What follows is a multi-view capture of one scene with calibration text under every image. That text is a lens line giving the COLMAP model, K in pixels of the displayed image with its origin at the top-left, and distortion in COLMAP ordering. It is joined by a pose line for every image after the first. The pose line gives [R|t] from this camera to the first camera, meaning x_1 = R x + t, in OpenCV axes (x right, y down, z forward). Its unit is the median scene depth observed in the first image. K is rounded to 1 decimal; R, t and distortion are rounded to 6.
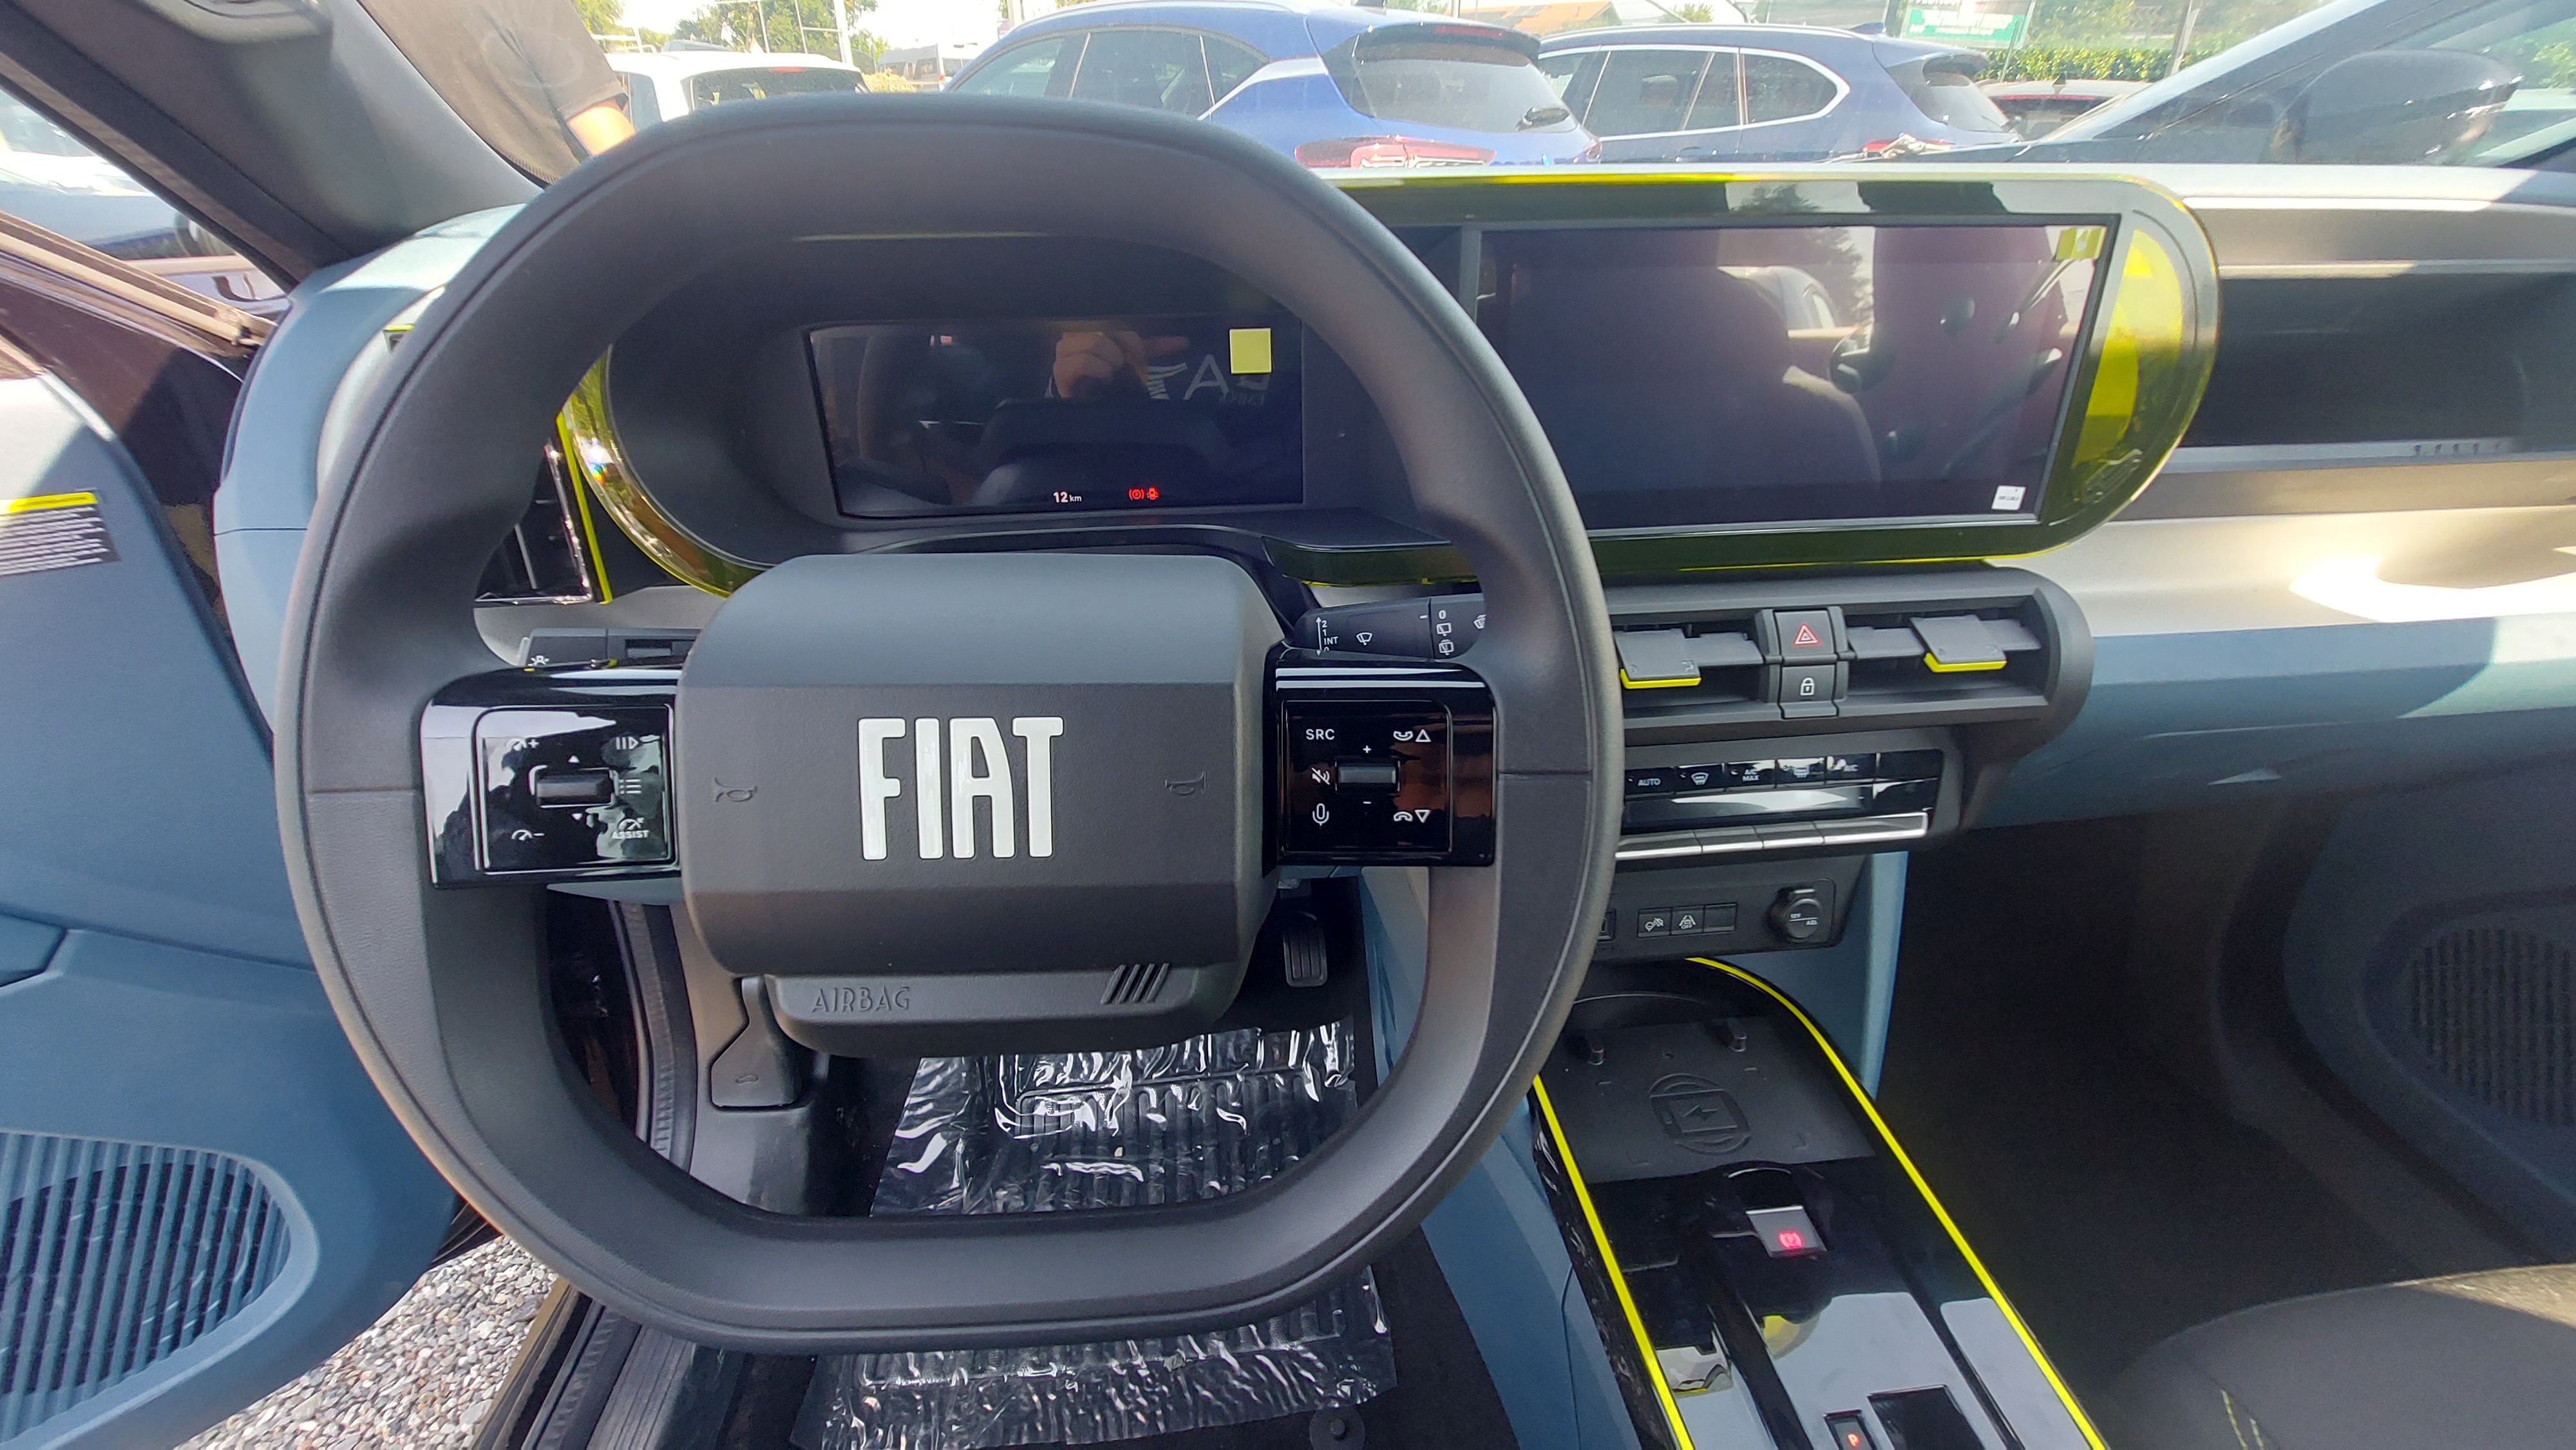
lens RADIAL K [[993.8, 0, 1266.4], [0, 993.8, 718.0], [0, 0, 1]] dist [-0.018874, -0.000459]
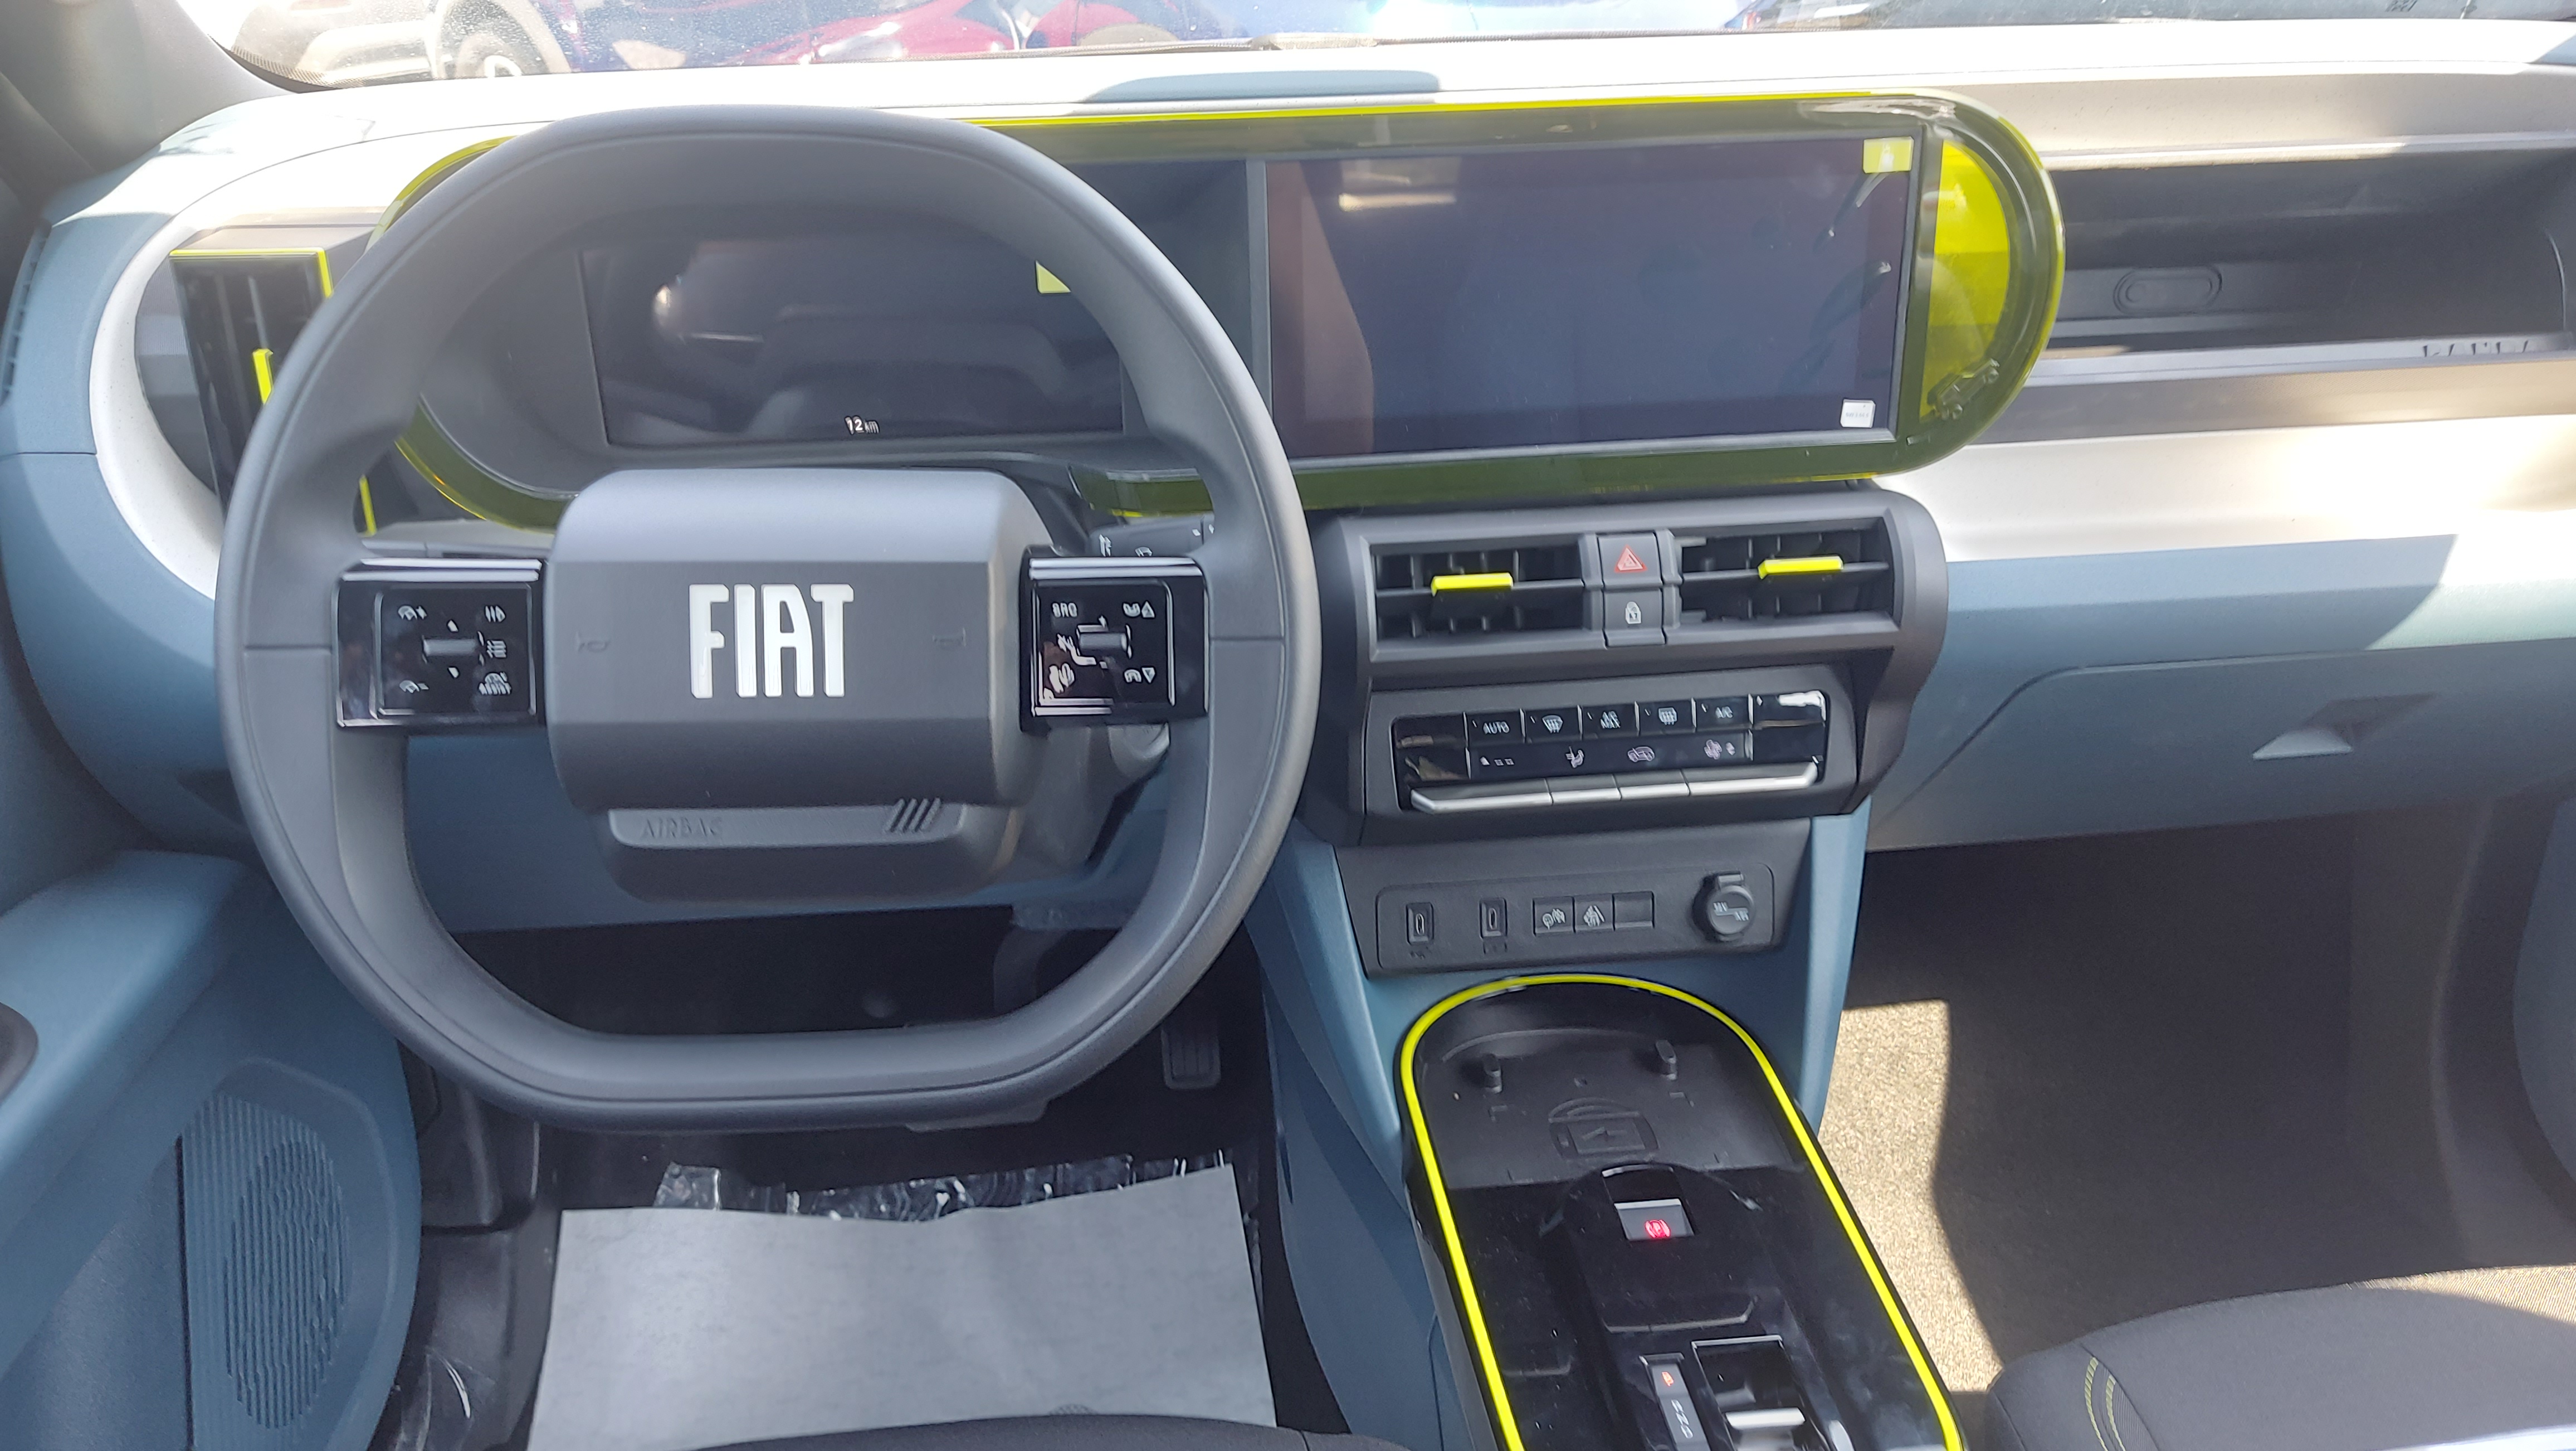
lens RADIAL K [[1878.7, 0, 1273.7], [0, 1878.7, 746.7], [0, 0, 1]] dist [0.103715, -0.159550]
pose [[0.999921, -0.008554, 0.009161, 0.179343], [0.009086, 0.998178, -0.059646, 0.202133], [-0.008634, 0.059724, 0.998178, -0.811352]]
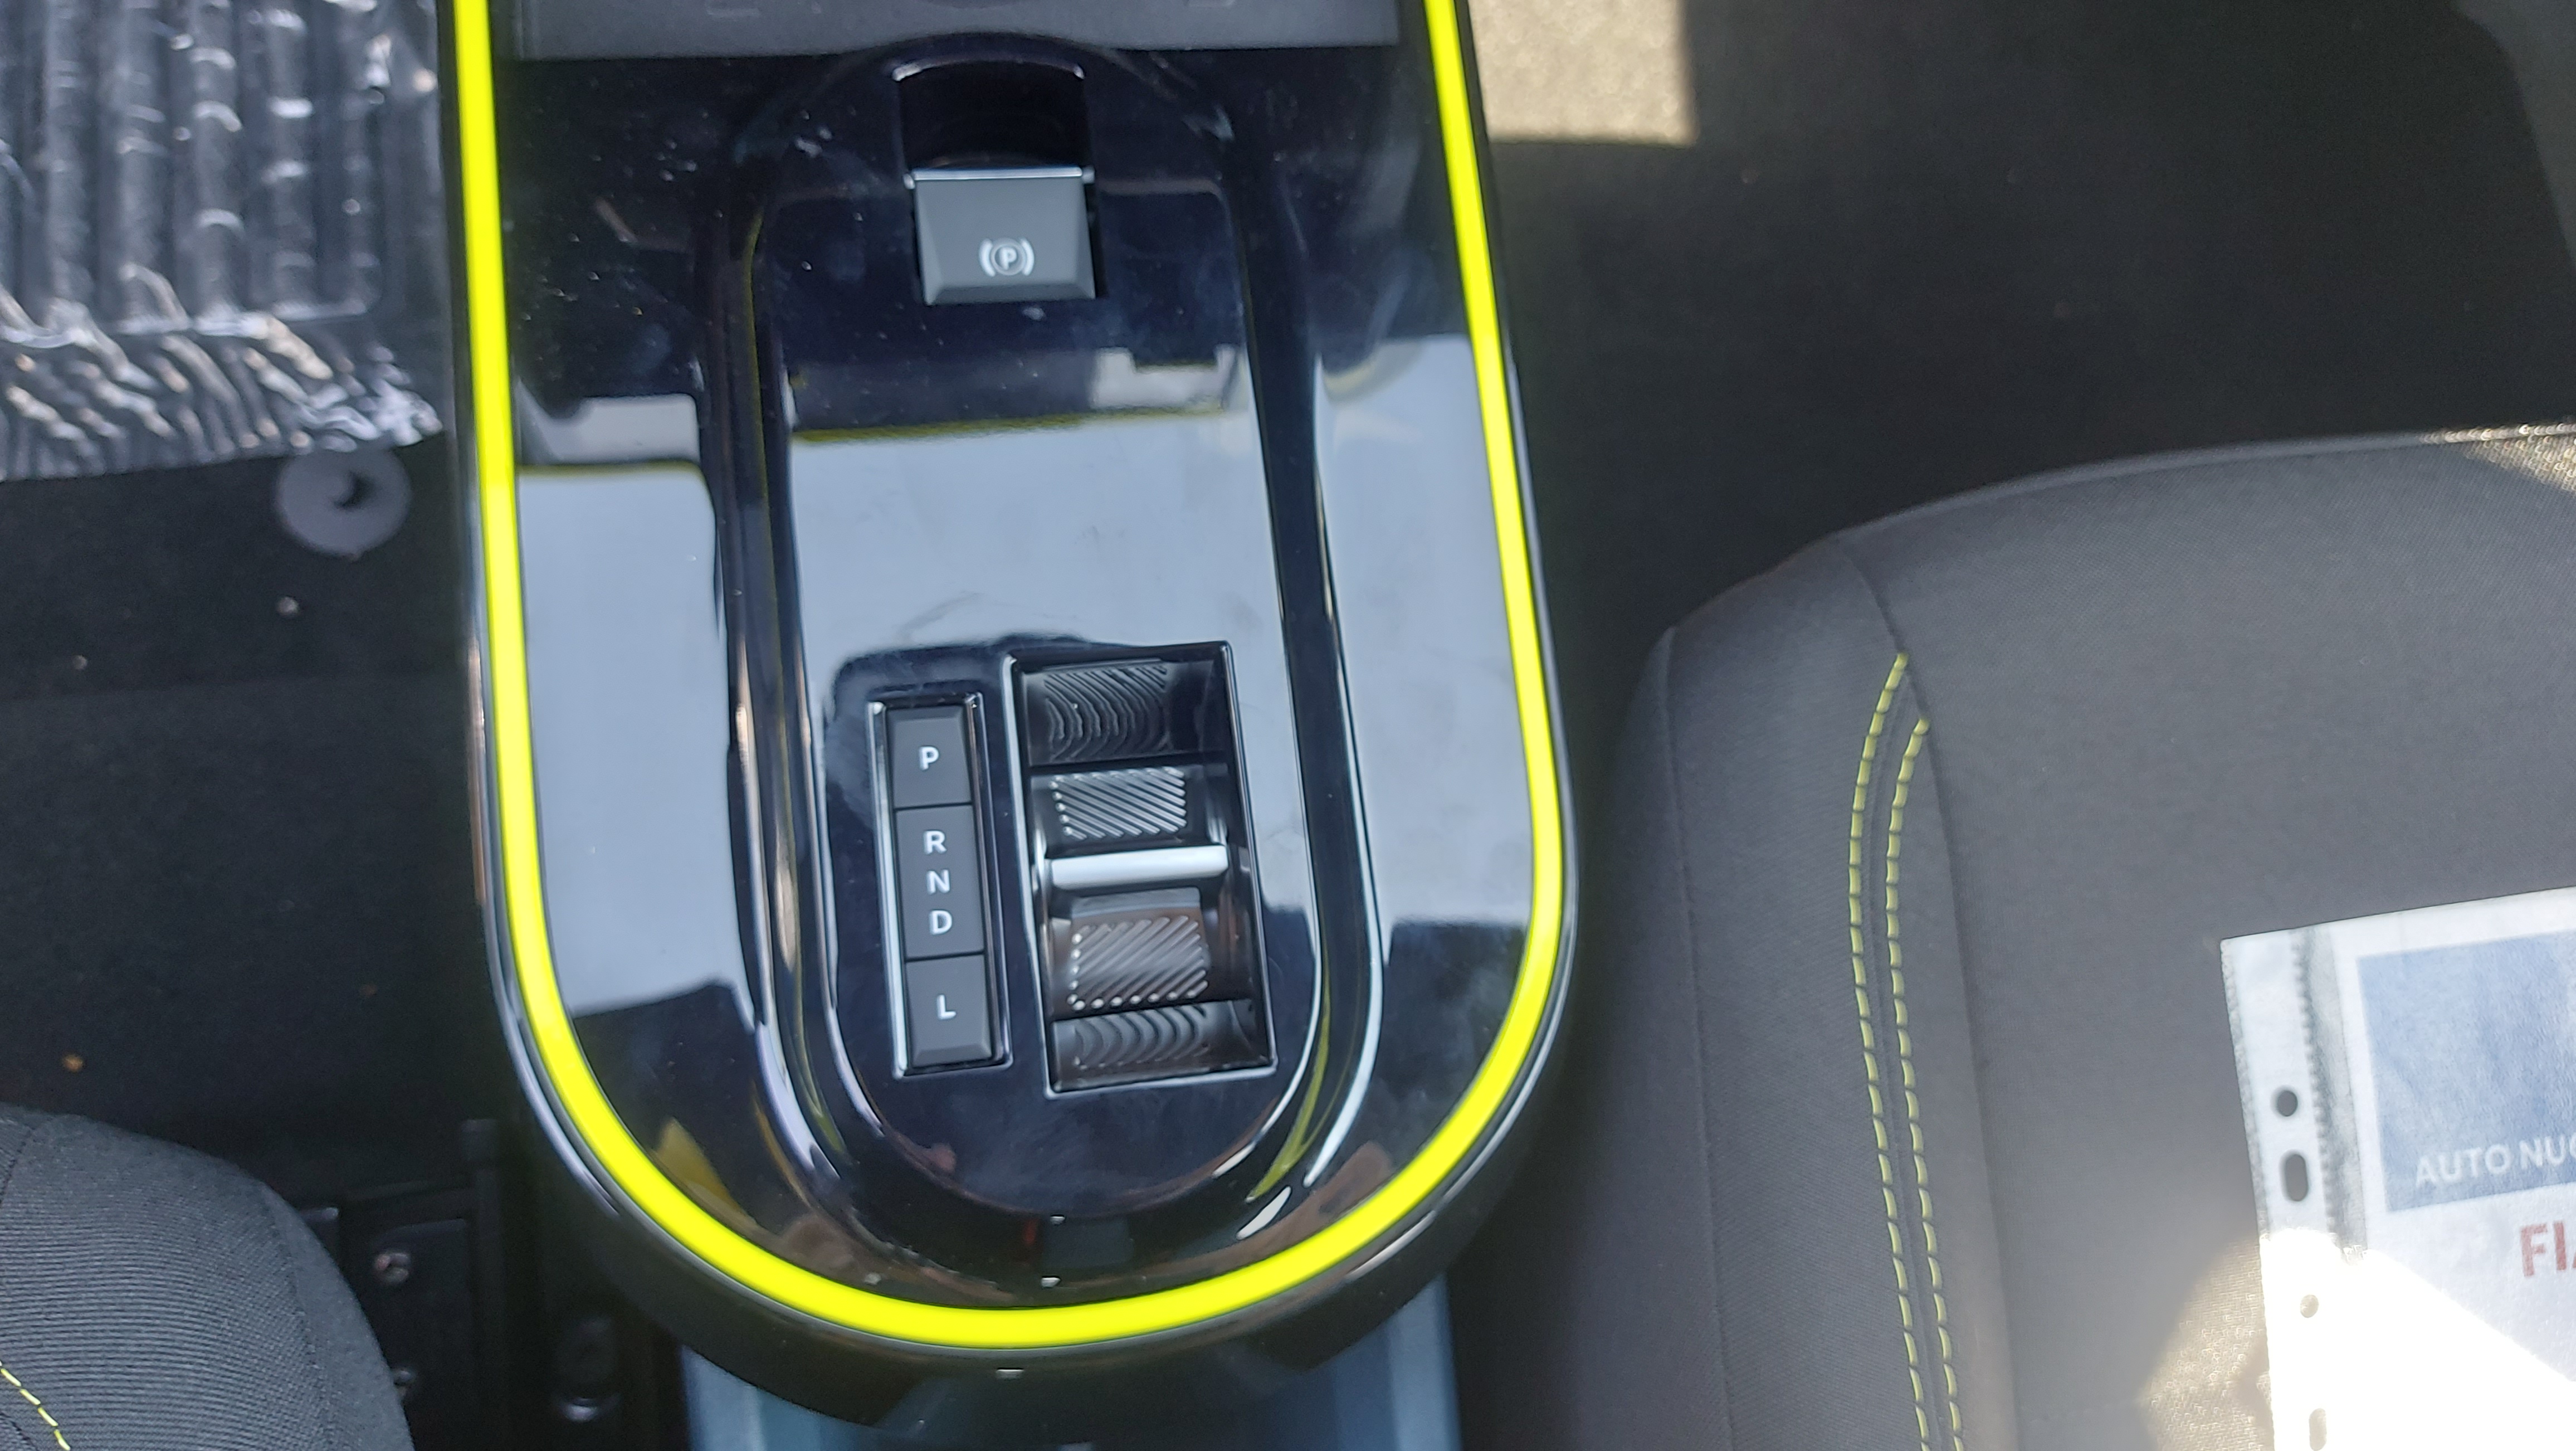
lens RADIAL K [[1878.7, 0, 1273.7], [0, 1878.7, 746.7], [0, 0, 1]] dist [0.103715, -0.159550]
pose [[0.978646, 0.003707, 0.205518, 0.518122], [-0.154024, 0.675323, 0.721259, 0.146053], [-0.136118, -0.737513, 0.661474, 0.421717]]
